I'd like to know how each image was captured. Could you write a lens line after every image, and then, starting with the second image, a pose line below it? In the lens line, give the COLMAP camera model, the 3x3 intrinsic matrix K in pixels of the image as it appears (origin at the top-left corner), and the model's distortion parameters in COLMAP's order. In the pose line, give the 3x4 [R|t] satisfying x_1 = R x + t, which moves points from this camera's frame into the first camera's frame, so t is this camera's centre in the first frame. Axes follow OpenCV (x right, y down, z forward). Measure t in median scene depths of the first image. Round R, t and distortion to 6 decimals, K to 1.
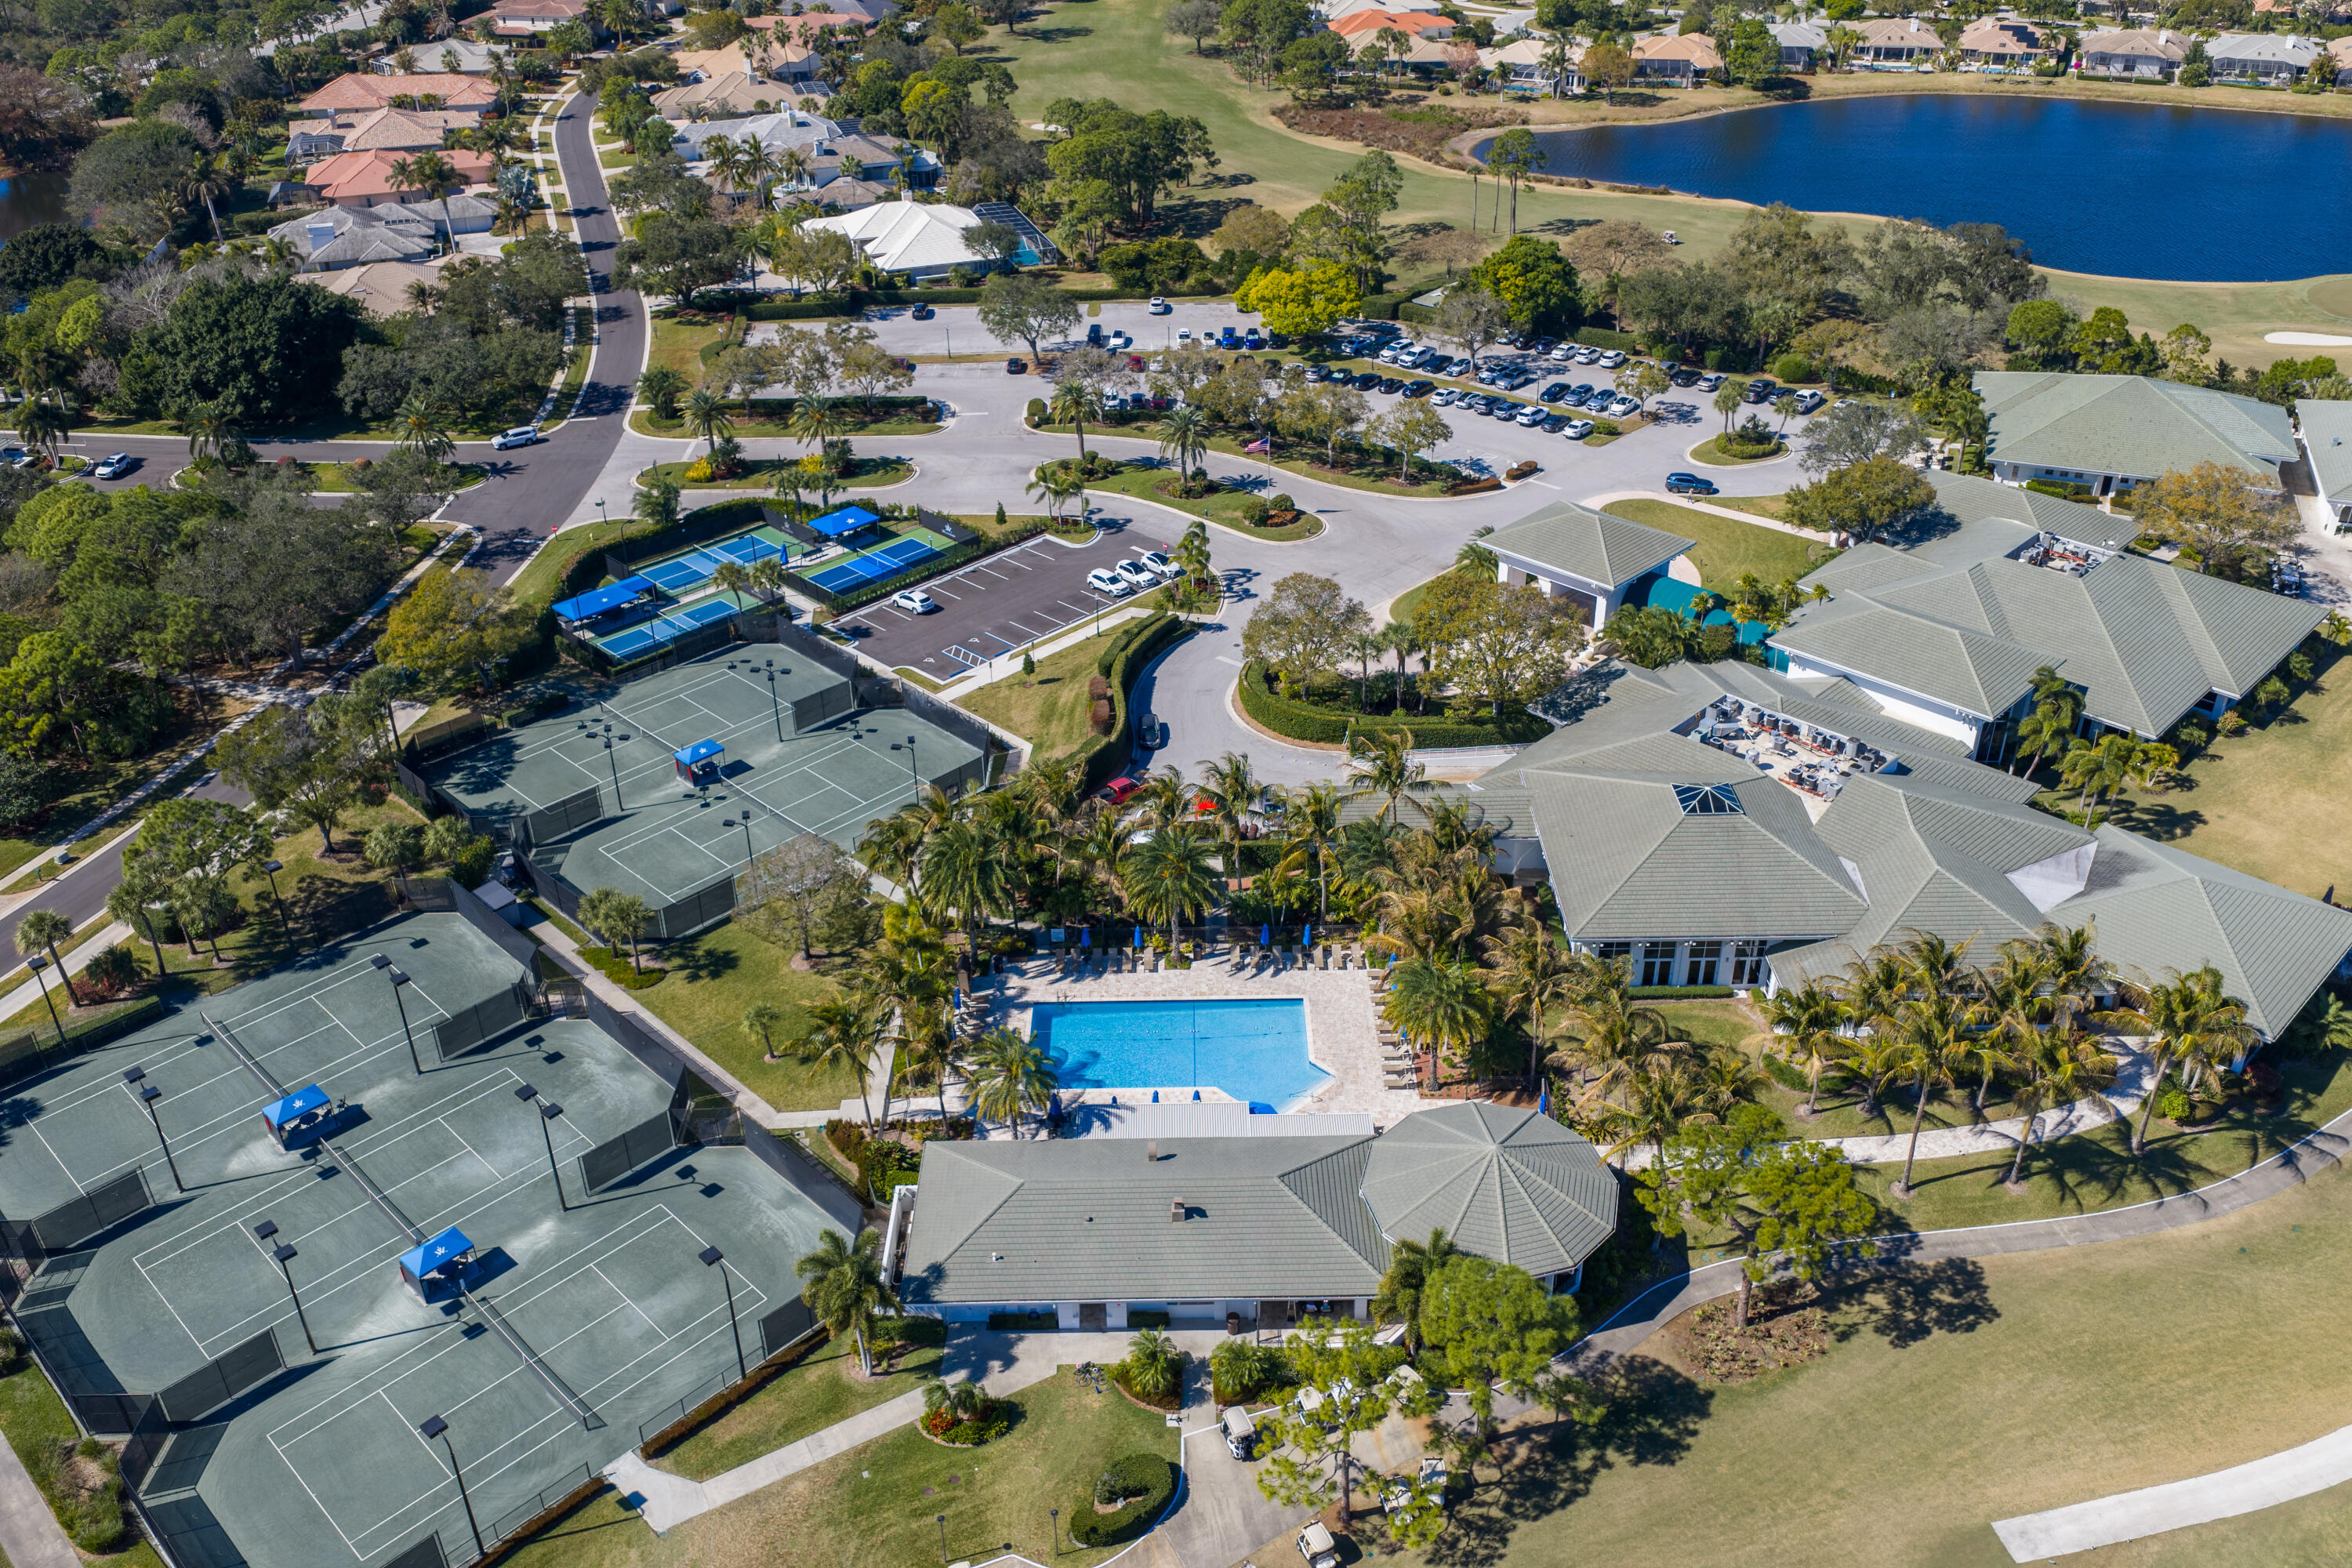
lens RADIAL K [[1926.0, 0, 1176.0], [0, 1926.0, 784.0], [0, 0, 1]] dist [0.027813, -0.049260]
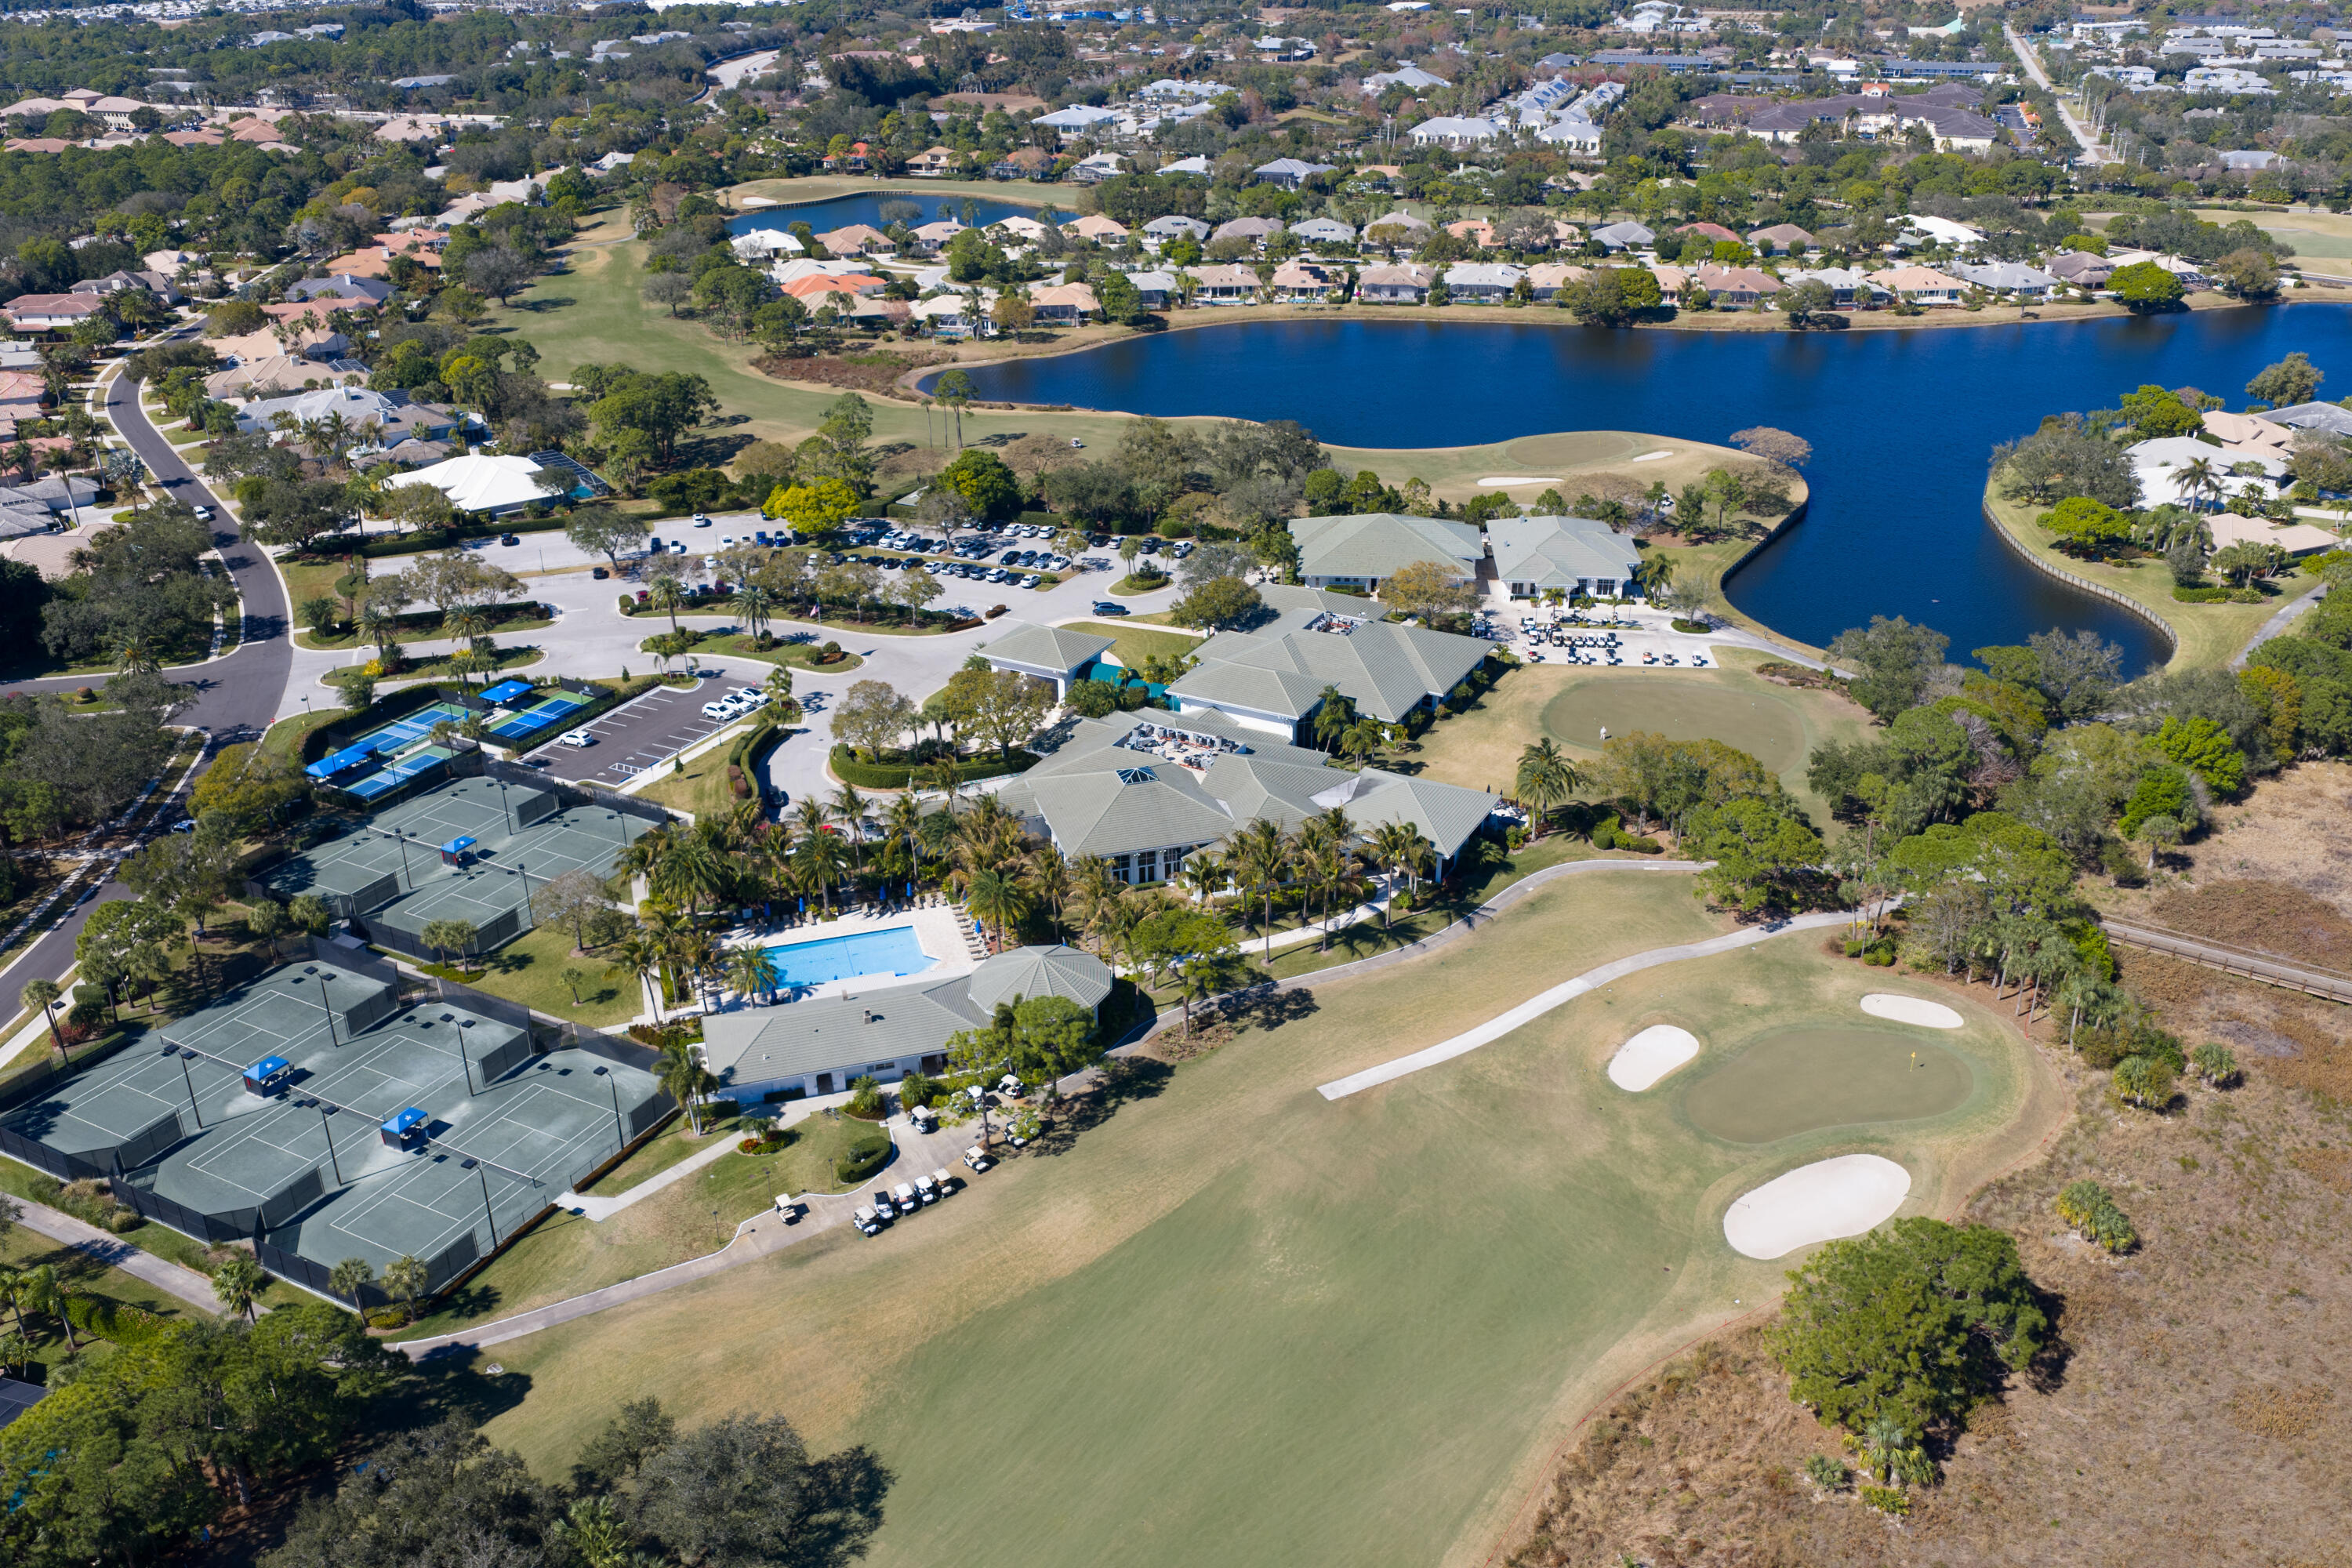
lens RADIAL K [[1926.0, 0, 1176.0], [0, 1926.0, 784.0], [0, 0, 1]] dist [0.027813, -0.049260]
pose [[0.957096, -0.115024, 0.265963, -0.081845], [0.141541, 0.986470, -0.082722, 0.094796], [-0.252850, 0.116818, 0.960427, -0.365233]]
